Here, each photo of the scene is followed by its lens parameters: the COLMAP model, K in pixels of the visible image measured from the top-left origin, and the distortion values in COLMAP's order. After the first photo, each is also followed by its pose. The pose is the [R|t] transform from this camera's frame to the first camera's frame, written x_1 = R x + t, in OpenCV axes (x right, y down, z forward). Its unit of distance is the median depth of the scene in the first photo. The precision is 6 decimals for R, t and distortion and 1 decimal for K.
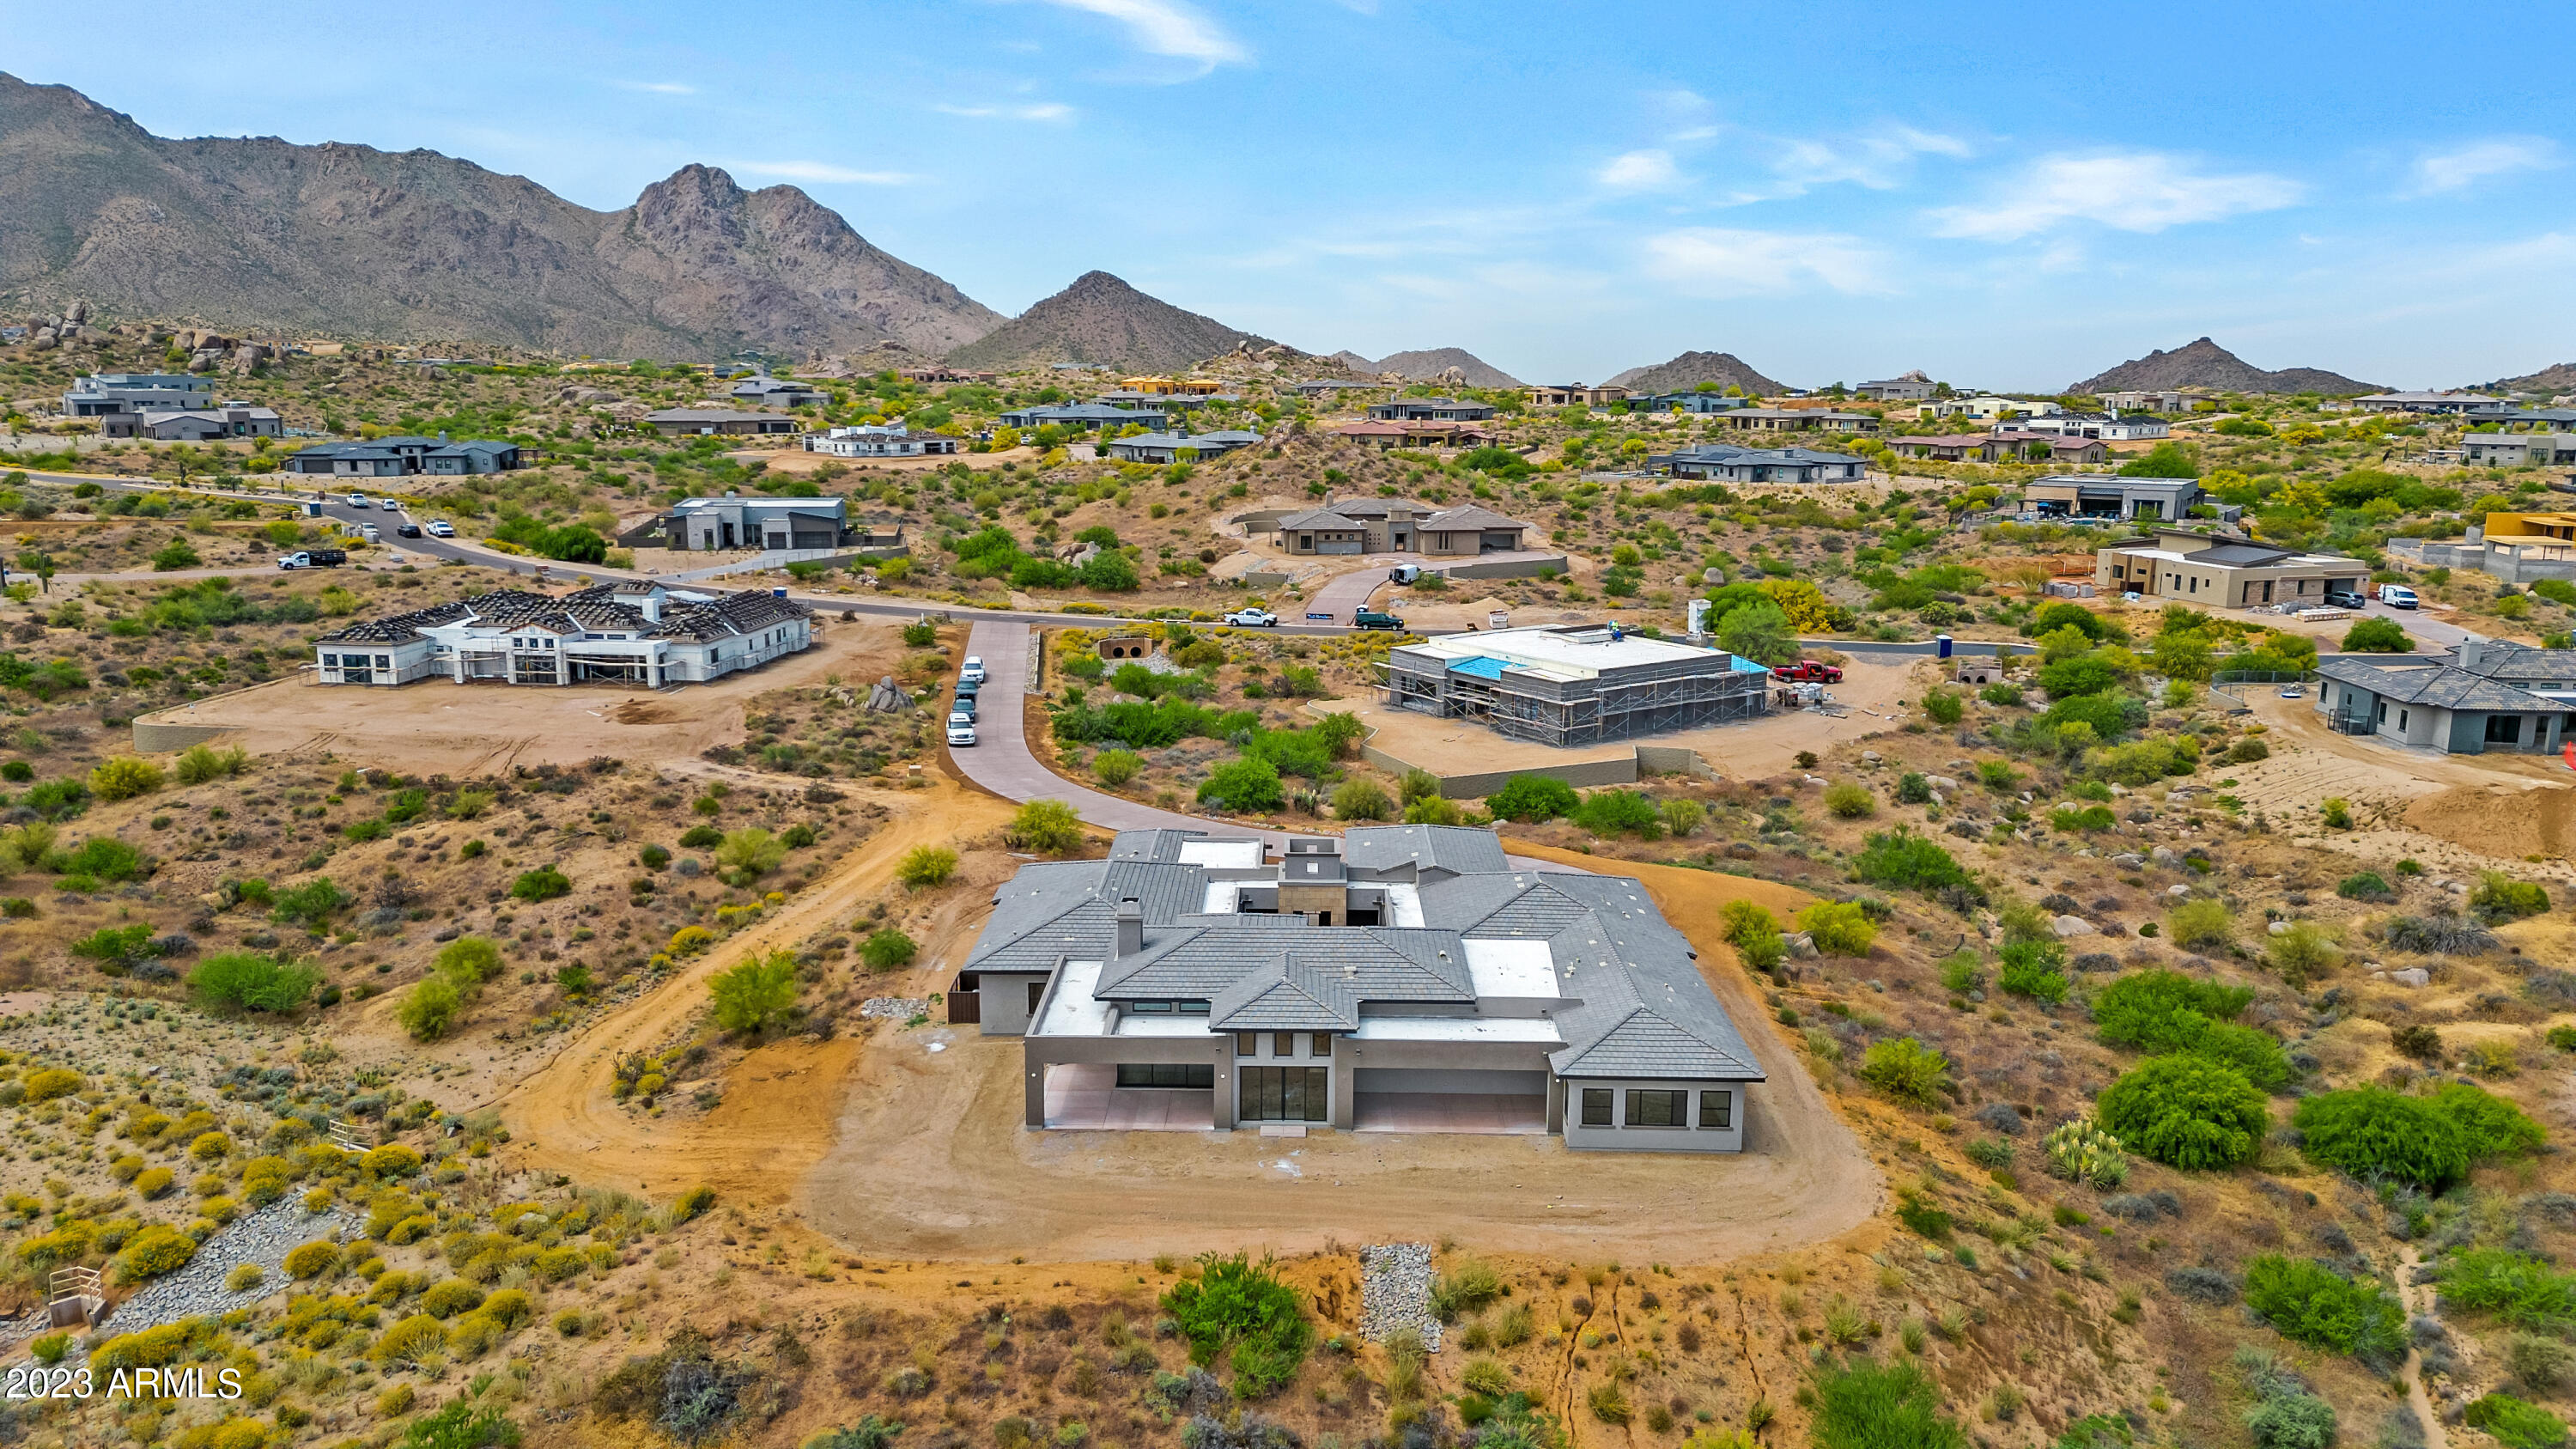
lens RADIAL K [[1788.2, 0, 1279.7], [0, 1788.2, 738.0], [0, 0, 1]] dist [0.076012, -0.081757]
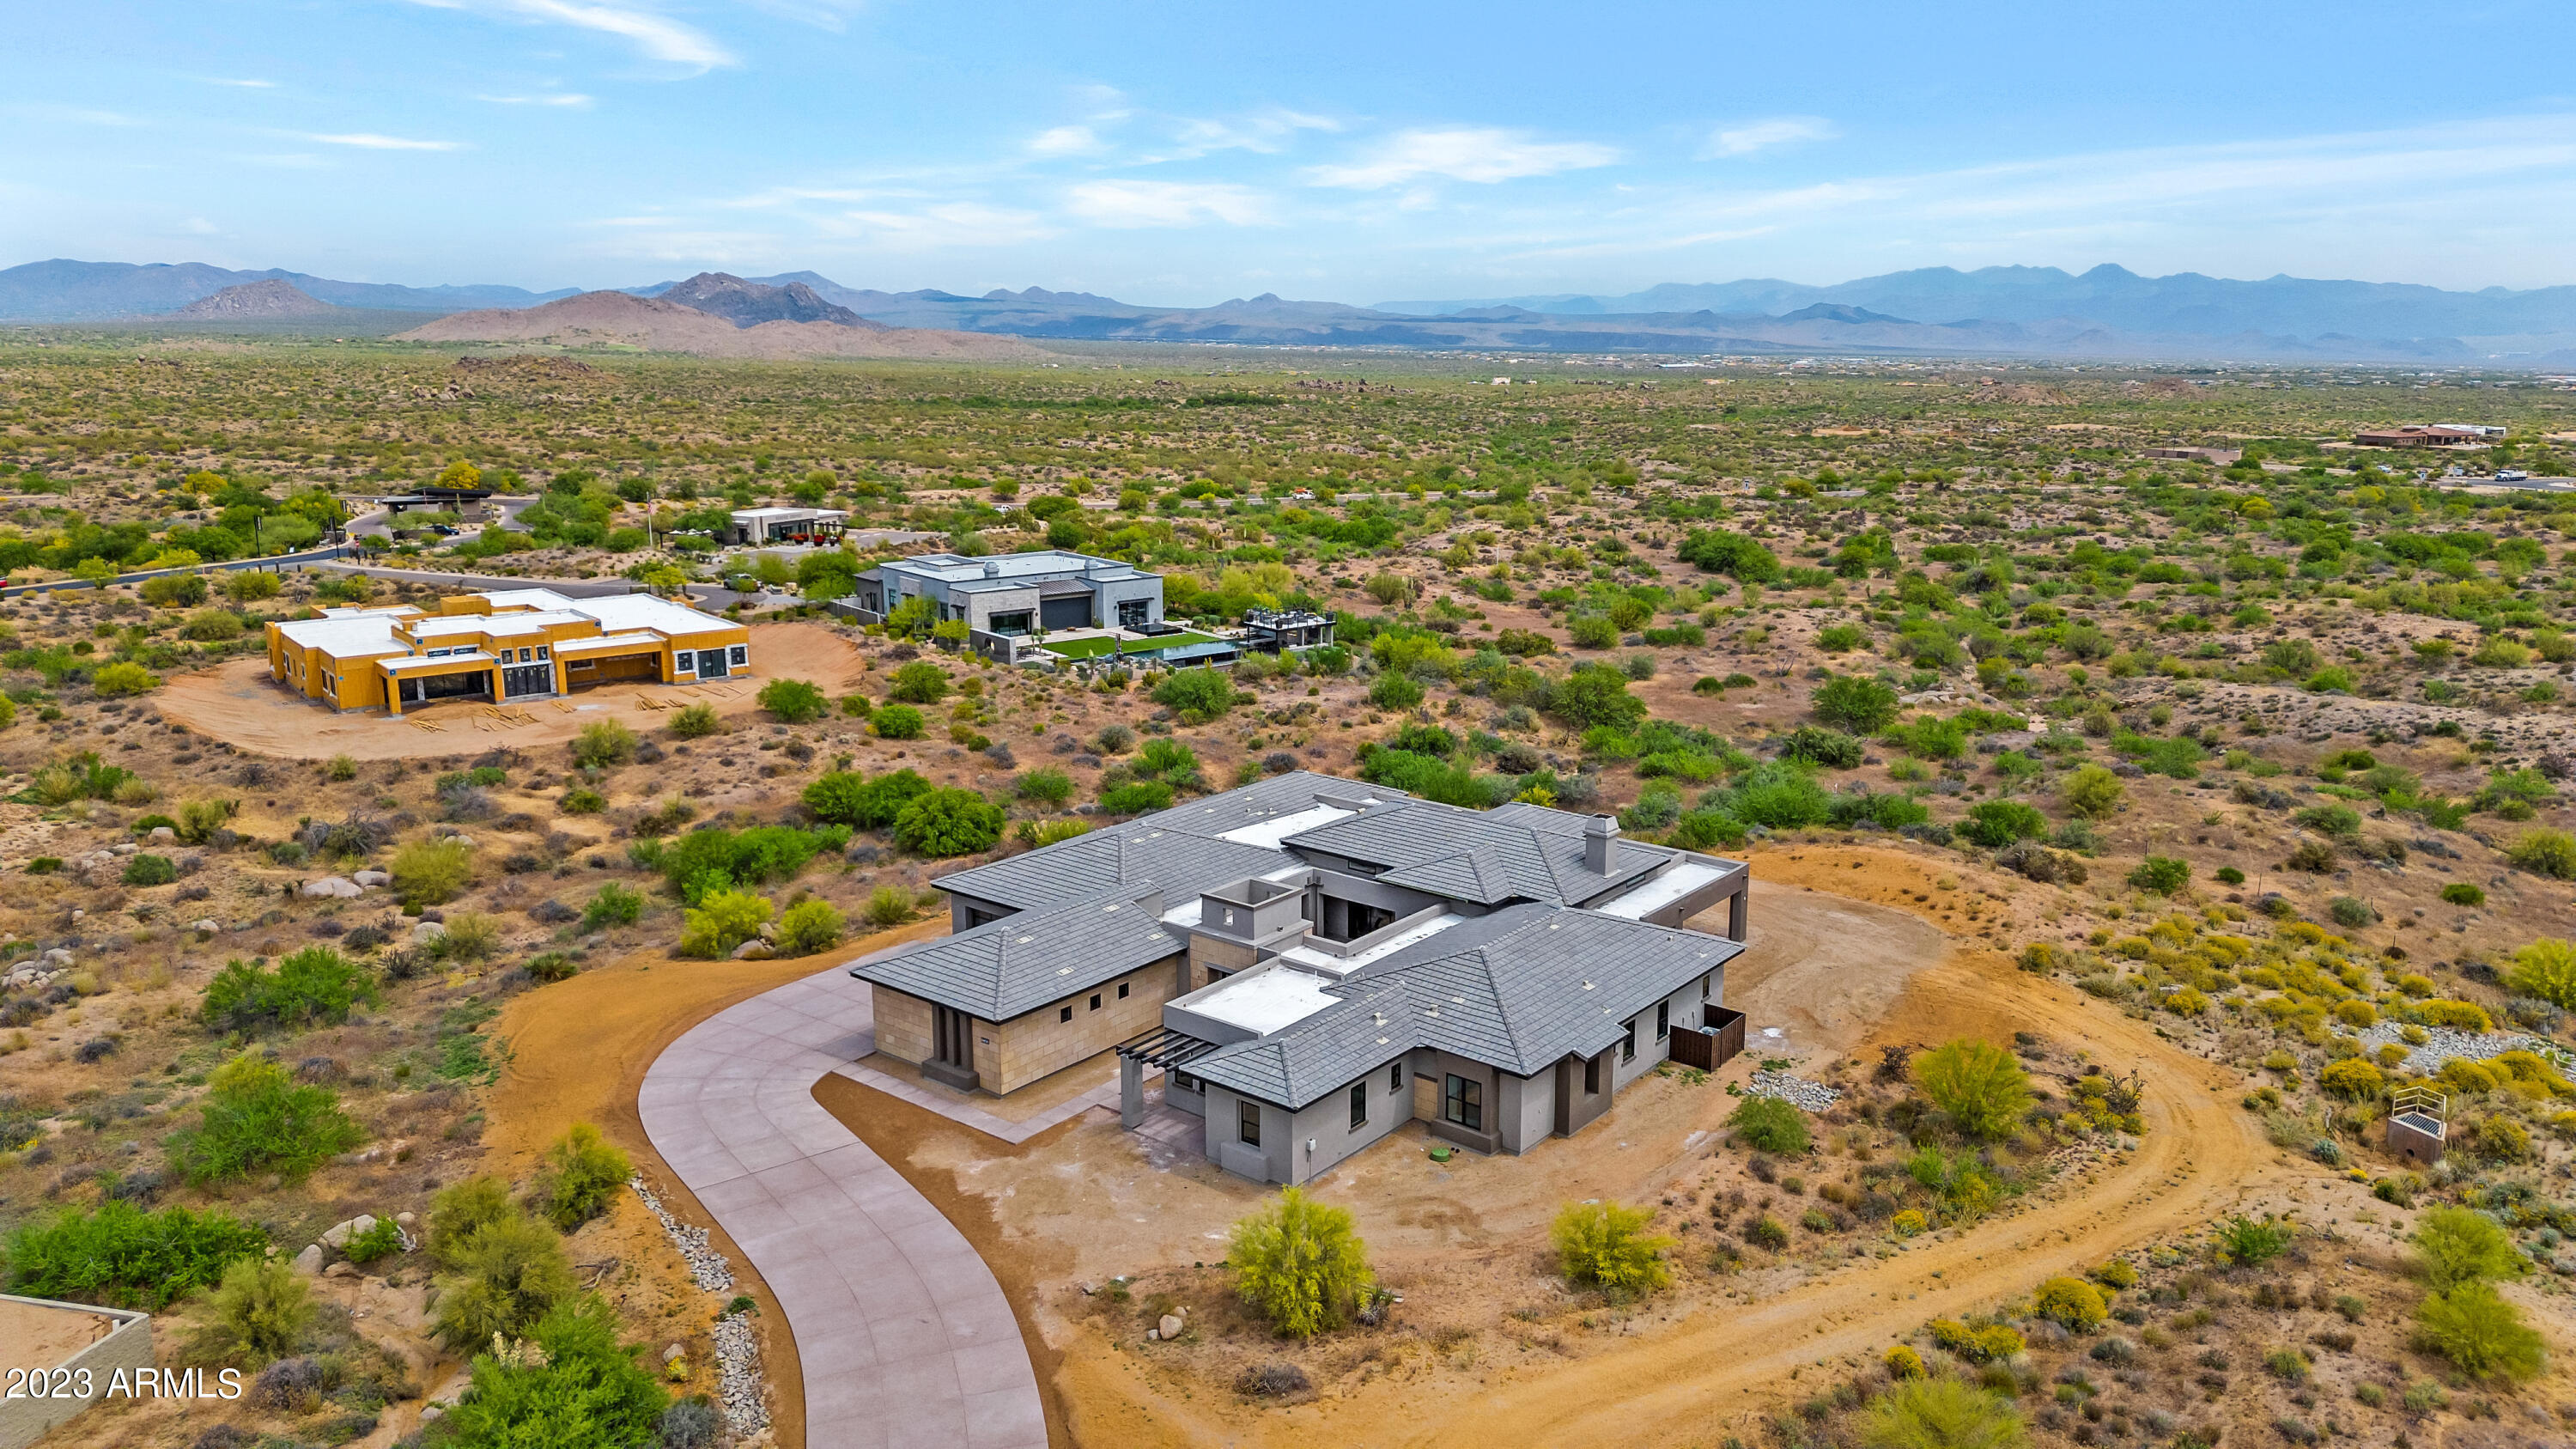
lens RADIAL K [[1790.8, 0, 1288.0], [0, 1790.8, 724.5], [0, 0, 1]] dist [0.075097, -0.073681]
pose [[-0.784793, -0.135936, 0.604666, -0.176946], [0.125521, 0.920567, 0.369867, -0.114274], [-0.606914, 0.366167, -0.705392, 0.579183]]
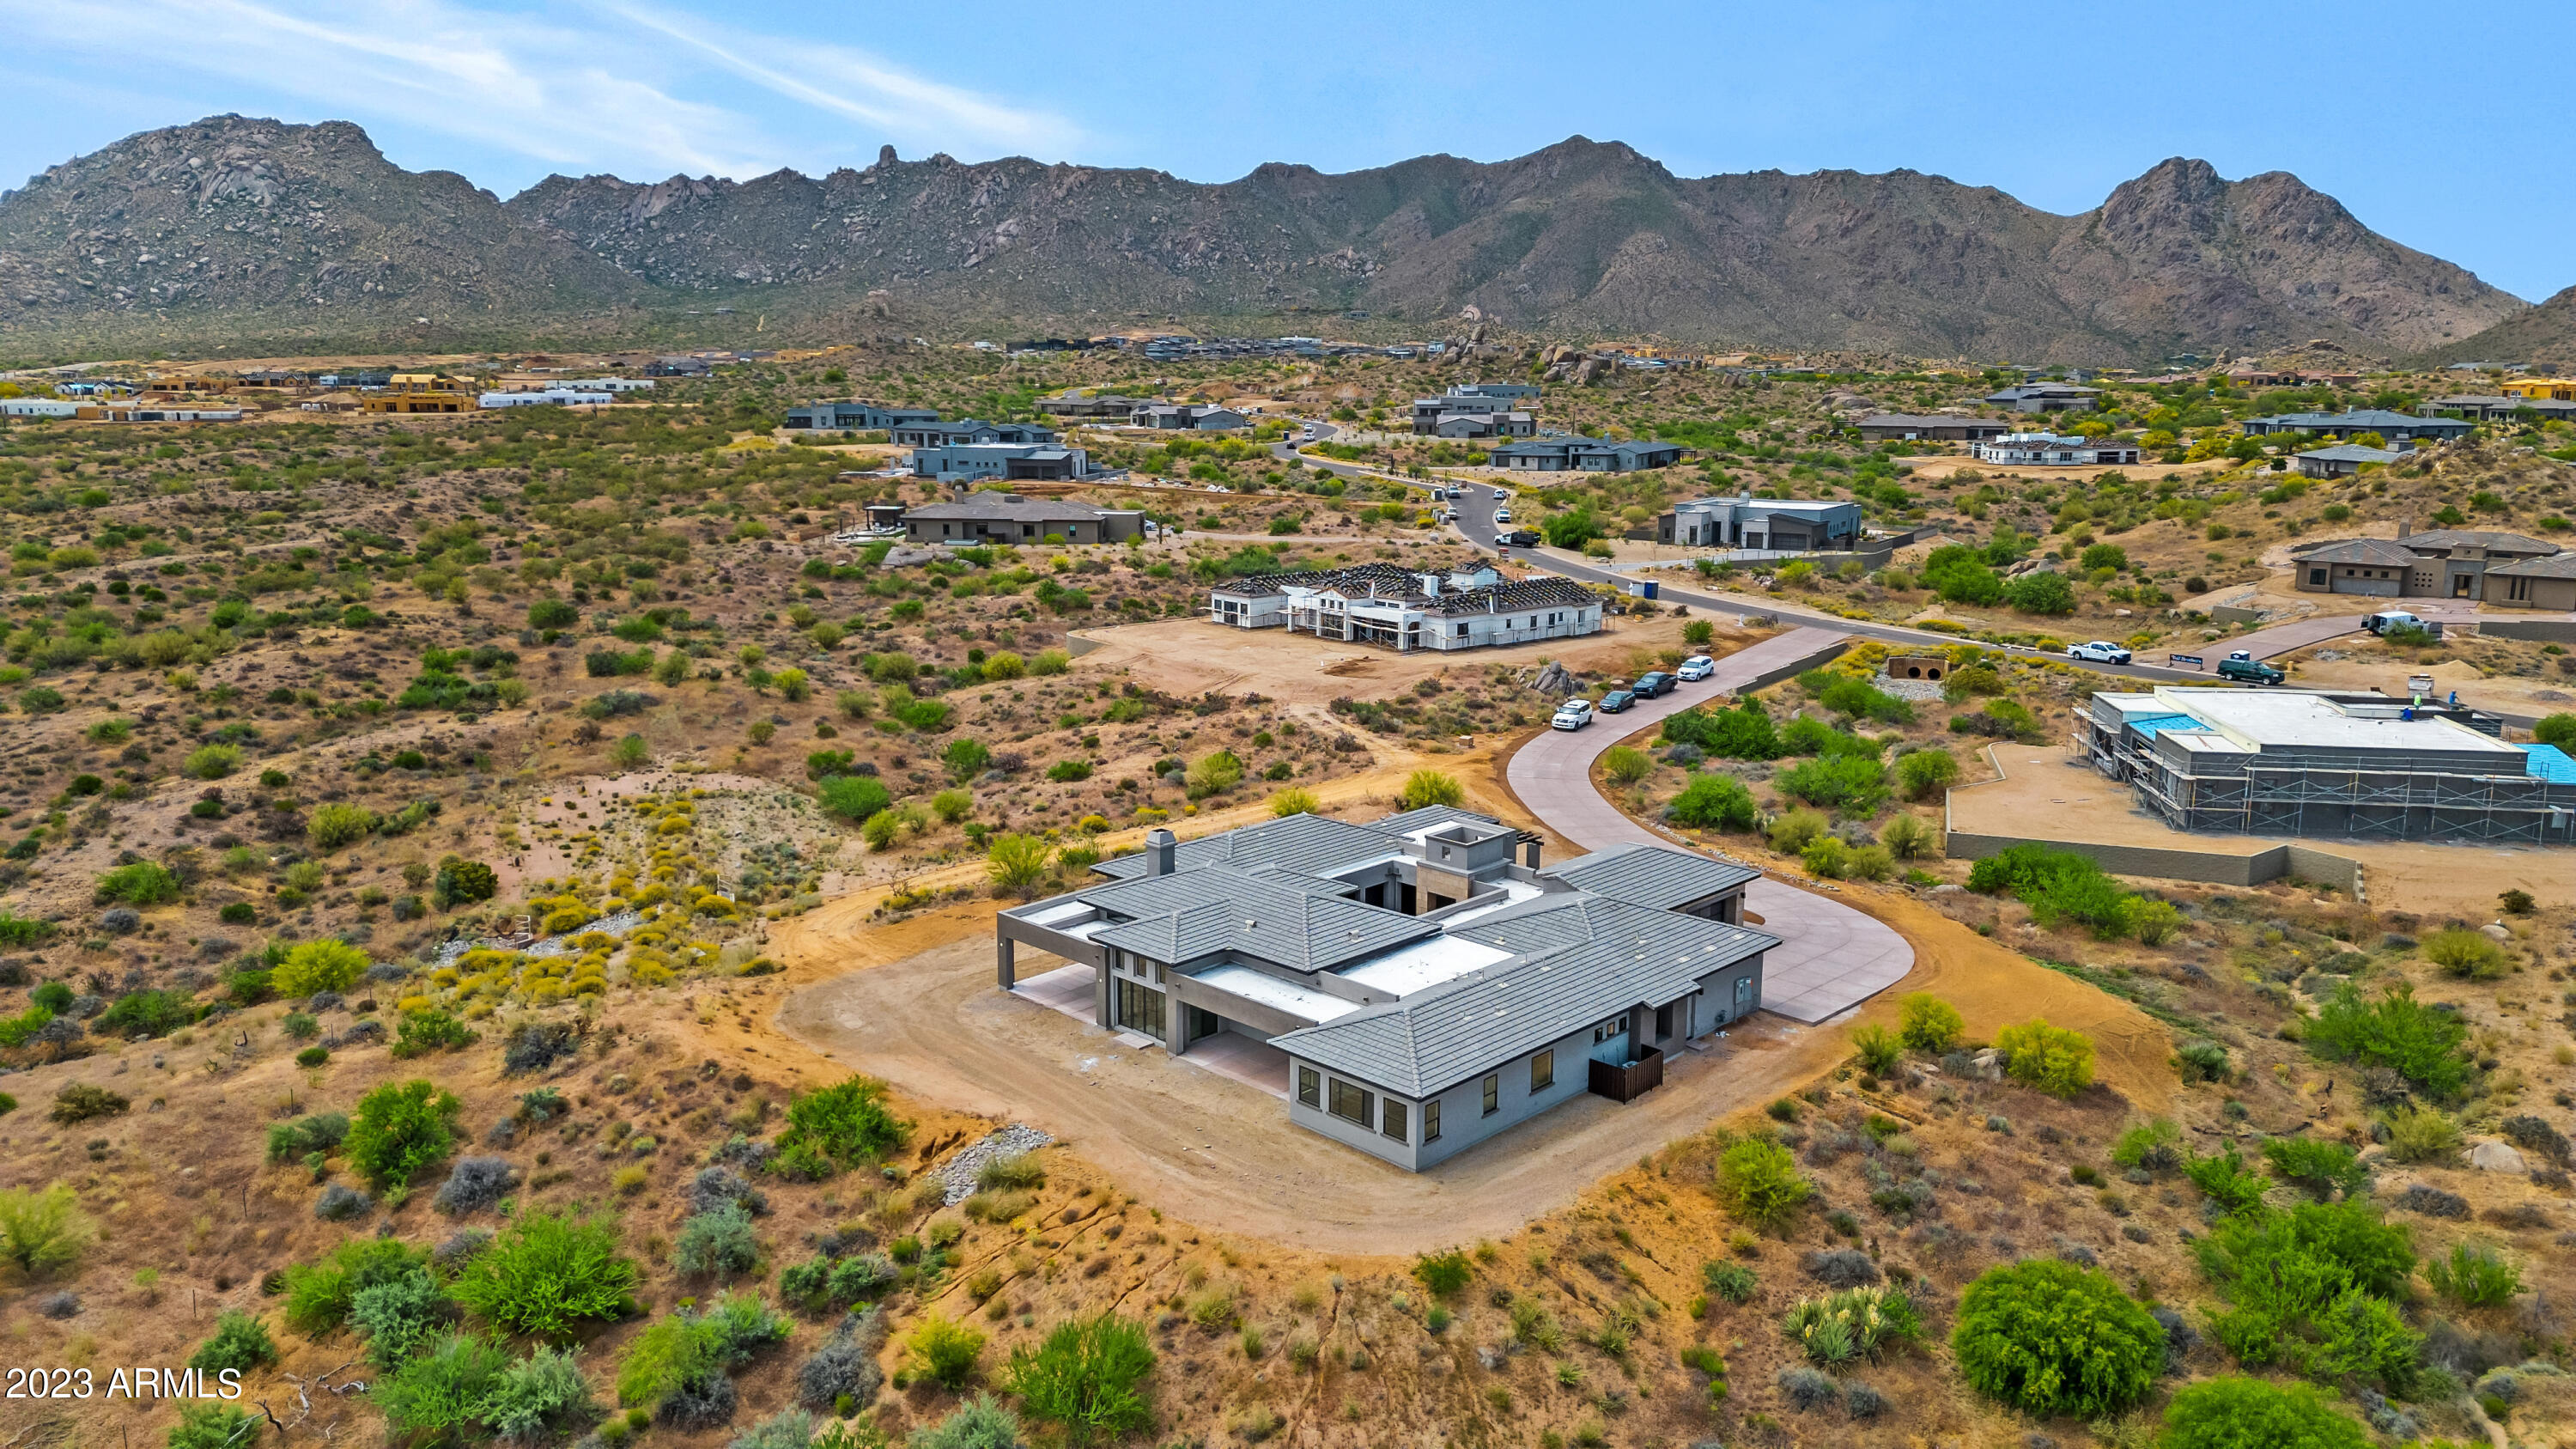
lens RADIAL K [[1790.8, 0, 1288.0], [0, 1790.8, 724.5], [0, 0, 1]] dist [0.075097, -0.073681]
pose [[0.726805, 0.129943, -0.674440, 0.240363], [-0.137364, 0.989603, 0.042635, -0.012320], [0.672968, 0.061657, 0.737098, 0.062747]]
